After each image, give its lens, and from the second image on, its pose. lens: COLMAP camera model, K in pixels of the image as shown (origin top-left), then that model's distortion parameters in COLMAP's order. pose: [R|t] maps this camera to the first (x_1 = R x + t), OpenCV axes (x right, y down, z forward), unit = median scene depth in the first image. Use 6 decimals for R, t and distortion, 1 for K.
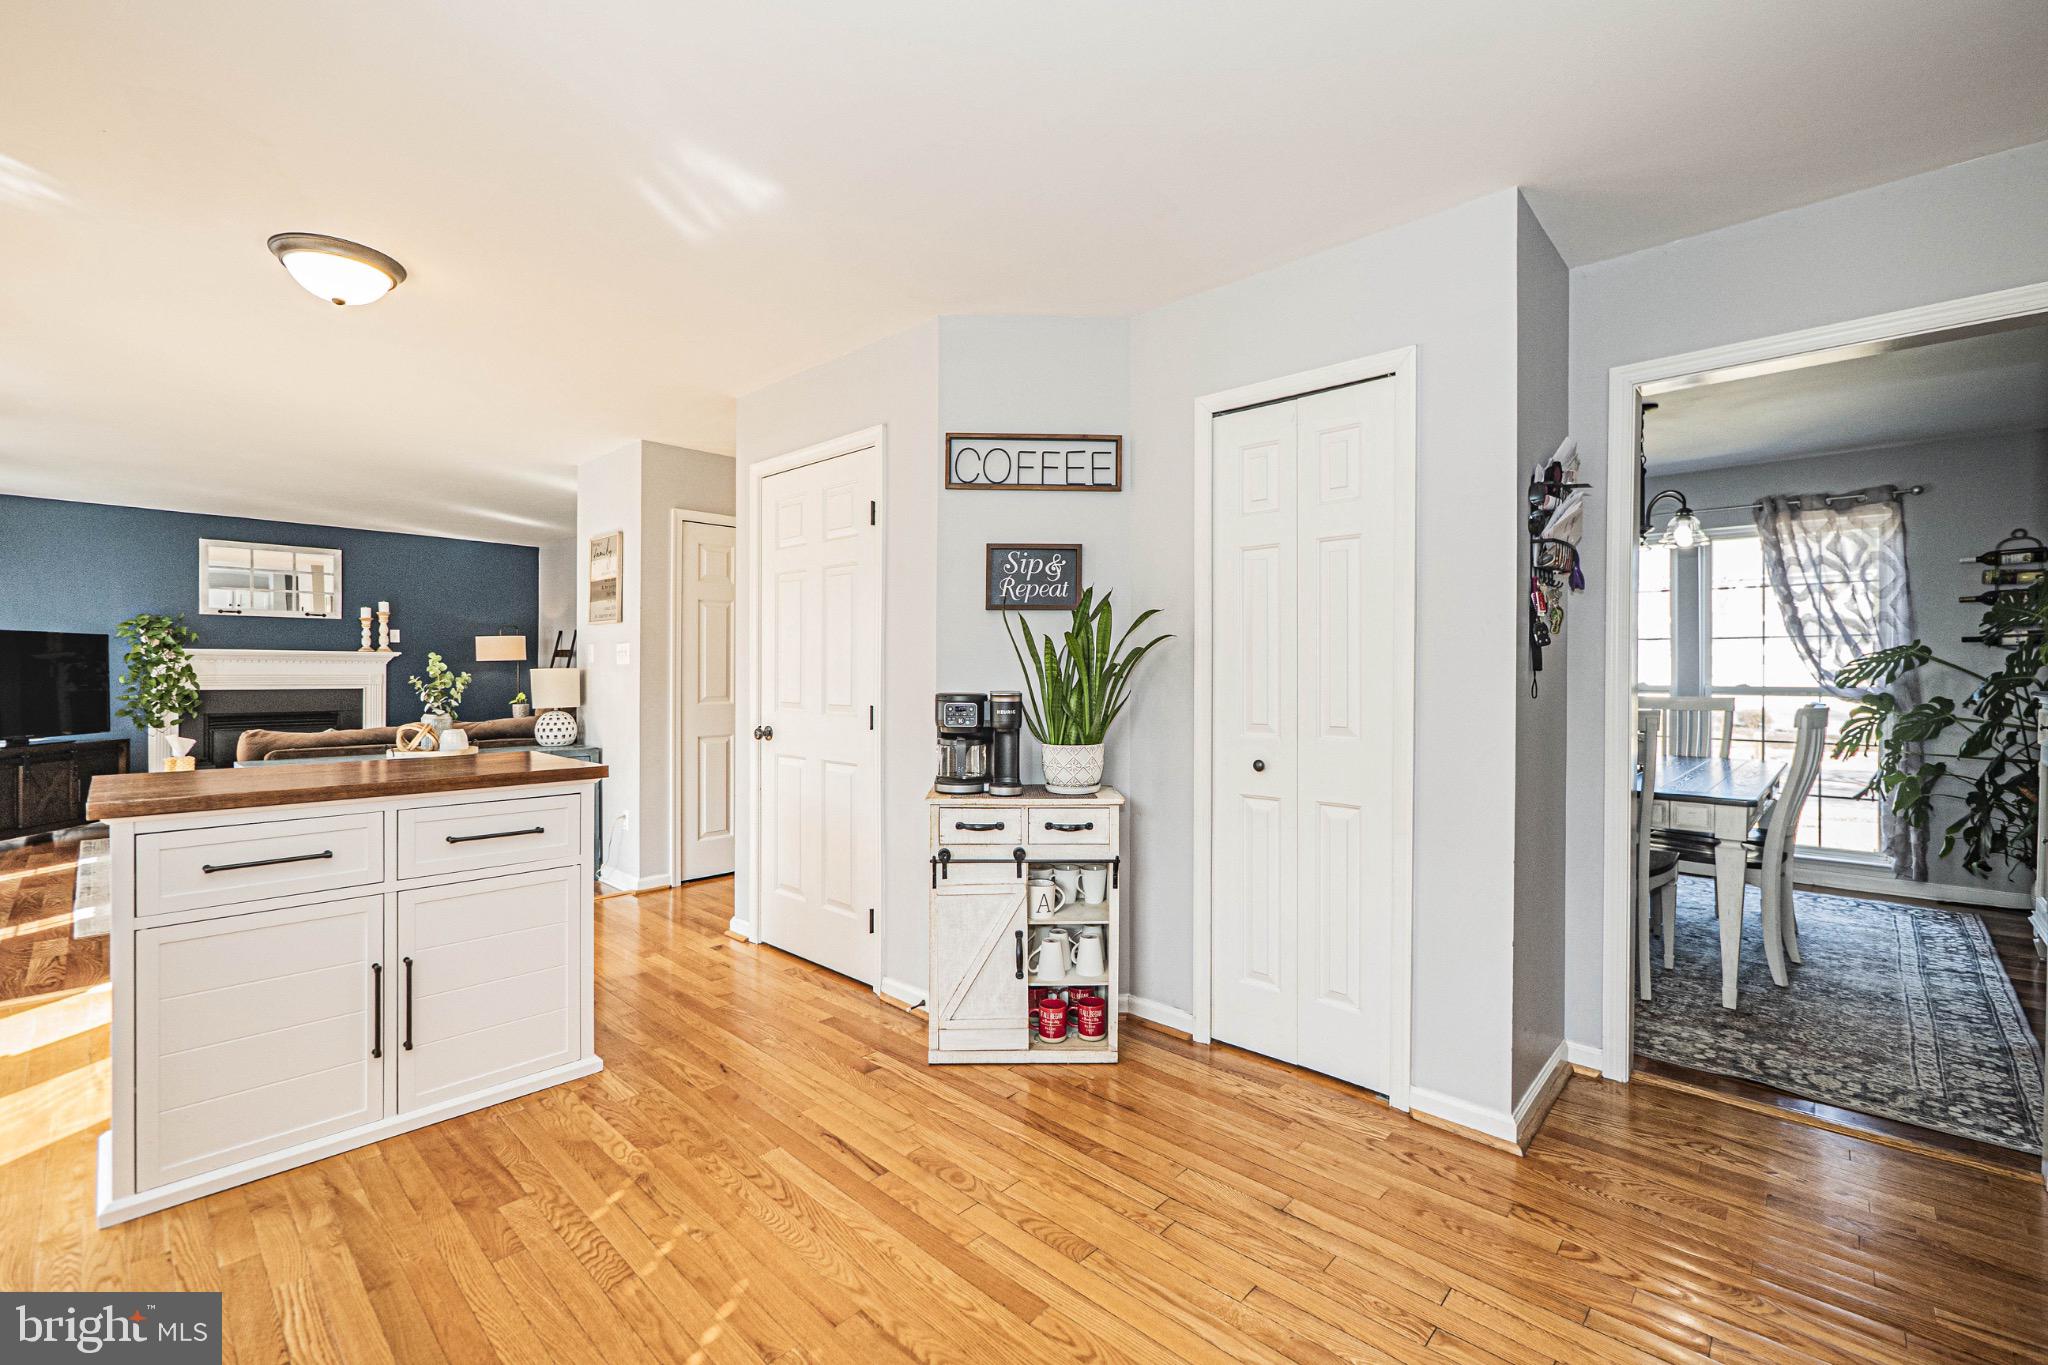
lens RADIAL K [[859.7, 0, 1015.0], [0, 859.7, 672.9], [0, 0, 1]] dist [-0.001914, 0.000029]
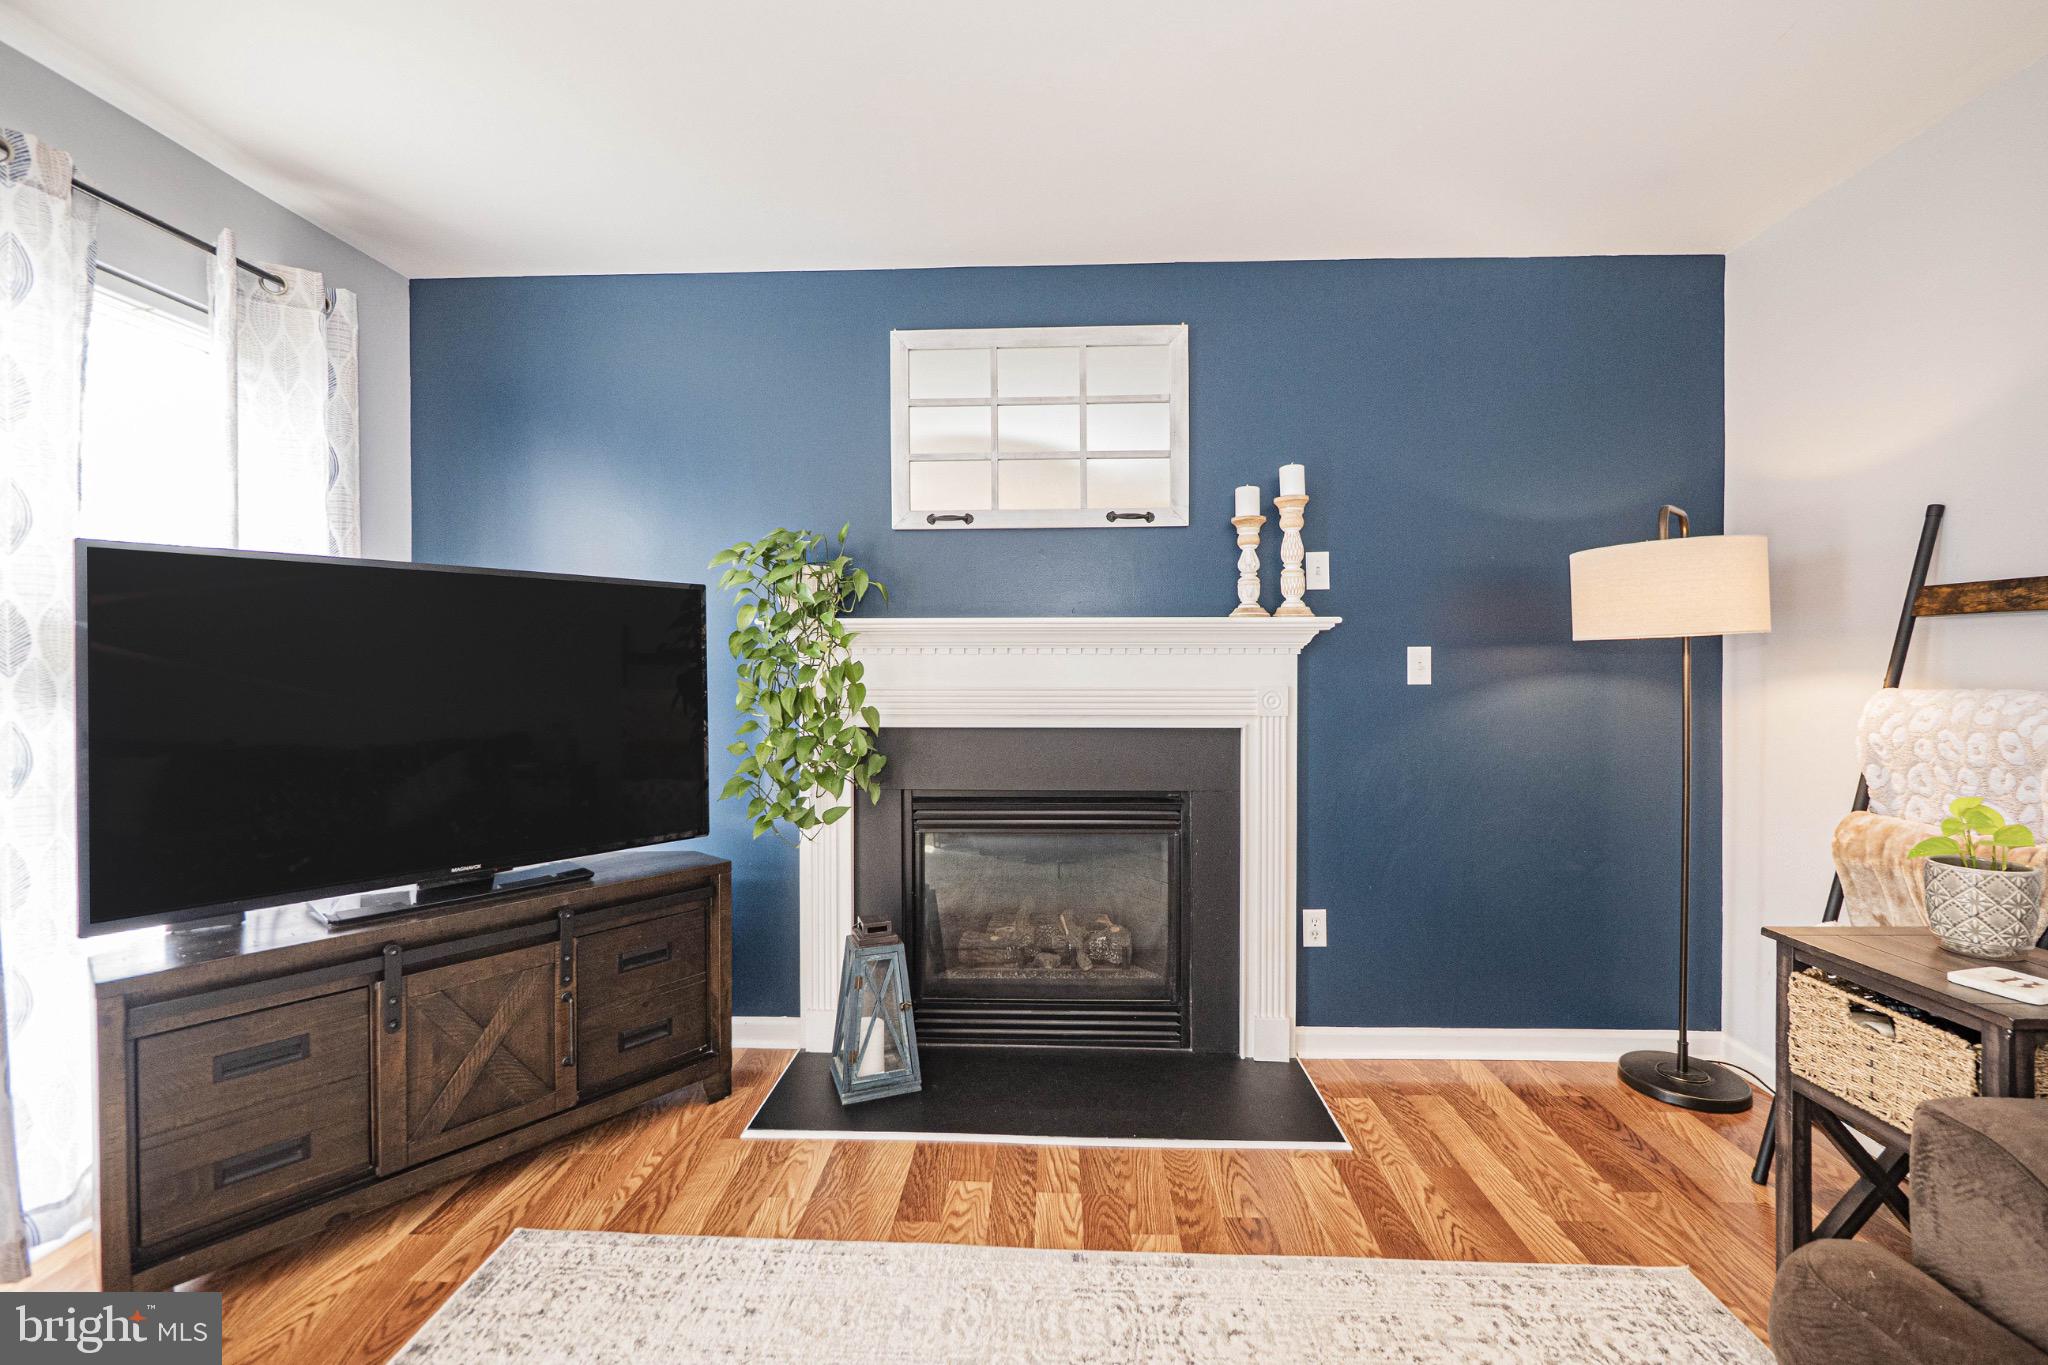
lens RADIAL K [[859.7, 0, 1023.0], [0, 859.7, 667.1], [0, 0, 1]] dist [-0.001914, 0.000029]
pose [[0.643248, 0.006709, -0.765629, -0.563848], [0.002590, 0.999937, 0.010938, -0.009404], [0.765654, -0.009018, 0.643190, 0.727263]]
